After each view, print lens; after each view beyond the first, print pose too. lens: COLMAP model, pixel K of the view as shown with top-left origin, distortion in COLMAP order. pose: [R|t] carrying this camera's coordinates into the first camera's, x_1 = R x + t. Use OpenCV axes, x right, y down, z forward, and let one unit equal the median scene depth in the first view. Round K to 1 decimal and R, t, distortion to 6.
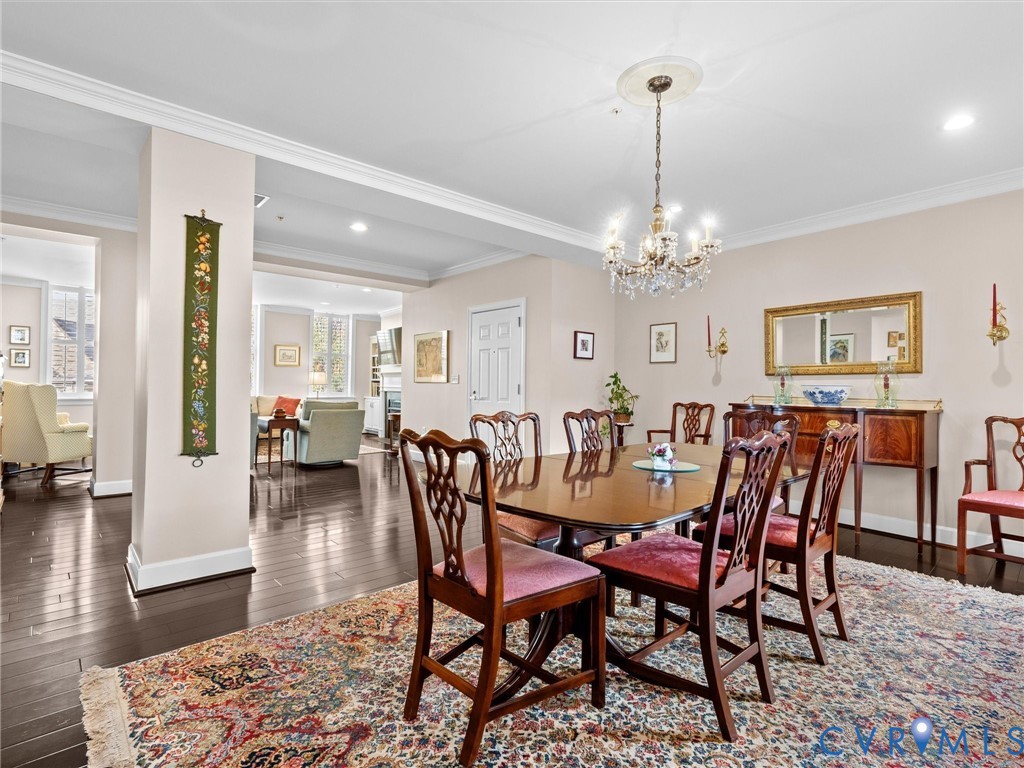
lens RADIAL K [[523.0, 0, 513.5], [0, 523.0, 384.0], [0, 0, 1]] dist [0.003631, 0.000381]
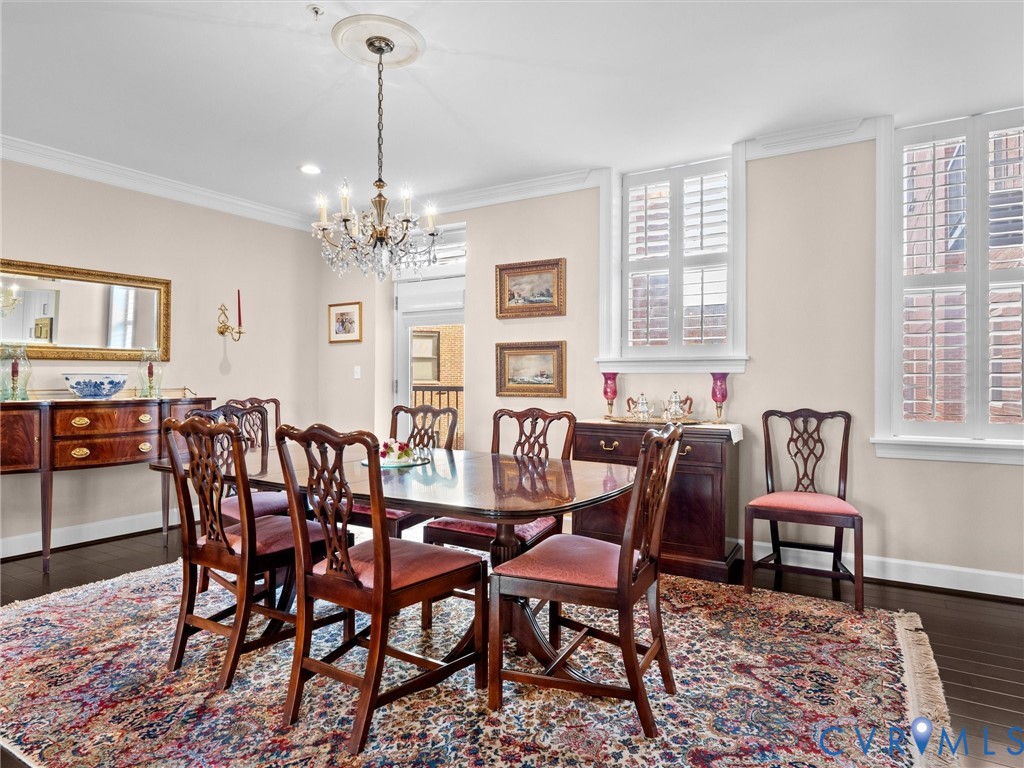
lens RADIAL K [[603.1, 0, 514.3], [0, 603.1, 378.3], [0, 0, 1]] dist [-0.006038, -0.000528]
pose [[-0.319467, -0.007813, 0.947565, -0.623702], [-0.008872, 0.999947, 0.005253, -0.001020], [-0.947556, -0.006729, -0.319520, 0.871869]]
